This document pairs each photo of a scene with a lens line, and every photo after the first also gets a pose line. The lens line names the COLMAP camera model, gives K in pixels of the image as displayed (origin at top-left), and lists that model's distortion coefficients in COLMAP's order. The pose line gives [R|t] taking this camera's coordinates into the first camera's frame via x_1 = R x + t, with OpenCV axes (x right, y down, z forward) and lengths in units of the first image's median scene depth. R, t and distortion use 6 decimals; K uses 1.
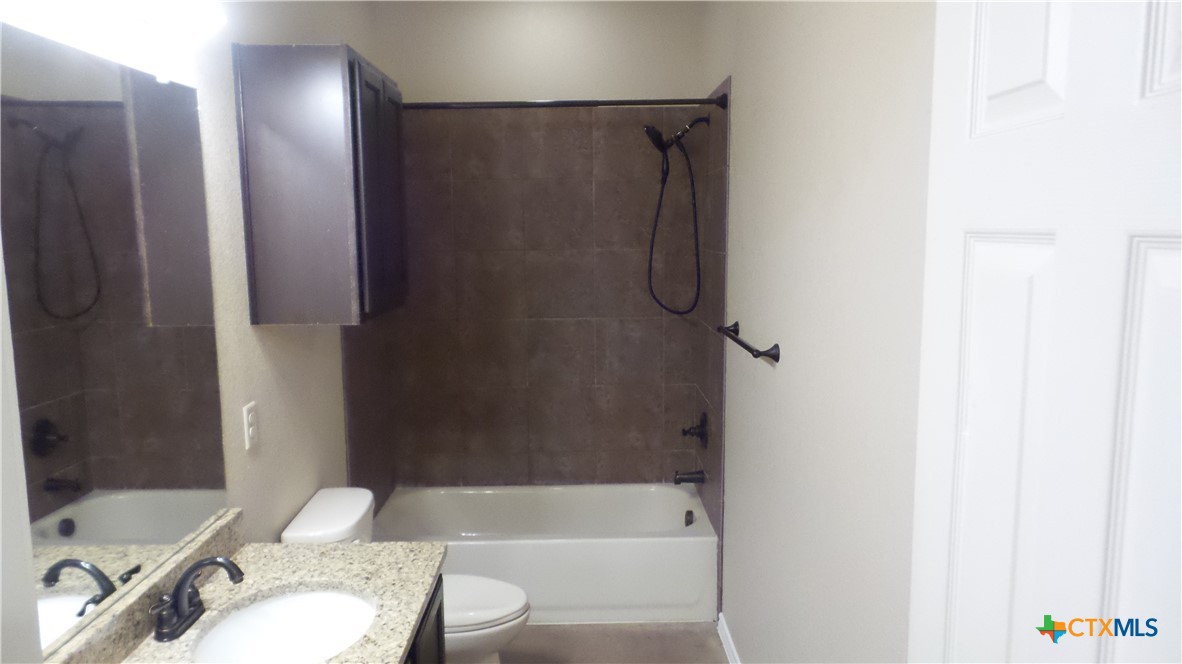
lens RADIAL K [[814.6, 0, 593.8], [0, 814.6, 334.7], [0, 0, 1]] dist [0.003127, -0.001237]
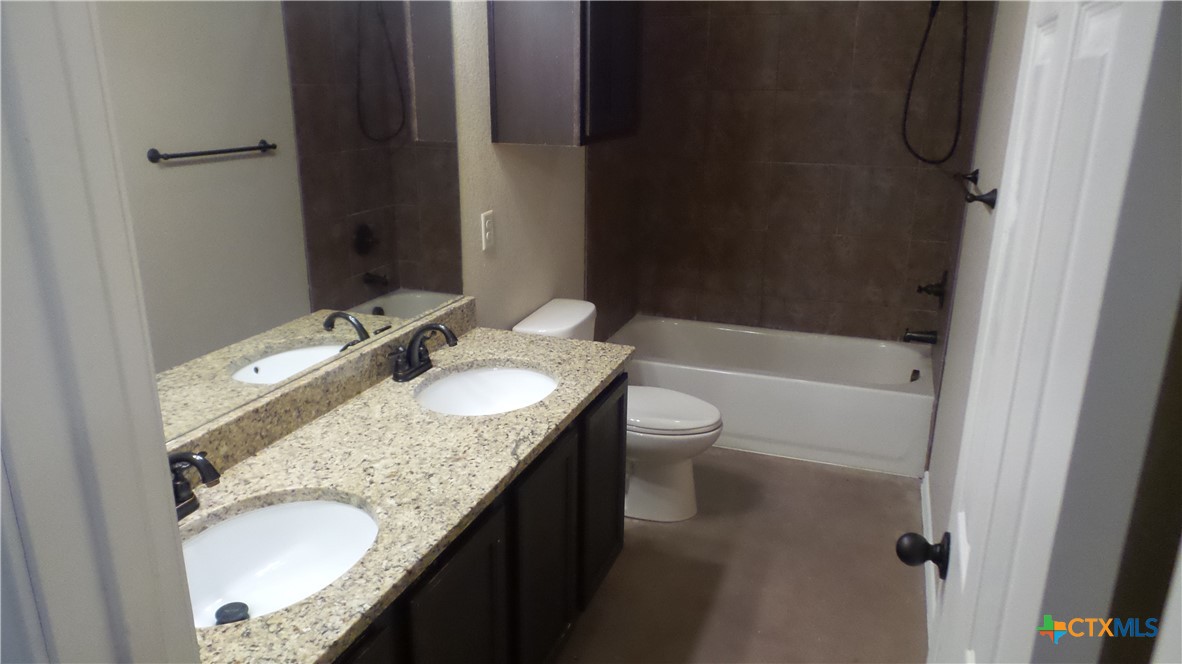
lens RADIAL K [[814.6, 0, 593.8], [0, 814.6, 334.7], [0, 0, 1]] dist [0.003127, -0.001237]
pose [[0.933645, 0.122924, -0.336447, 0.134715], [-0.063278, 0.981101, 0.182858, 0.034863], [0.352566, -0.149435, 0.923778, -0.050919]]
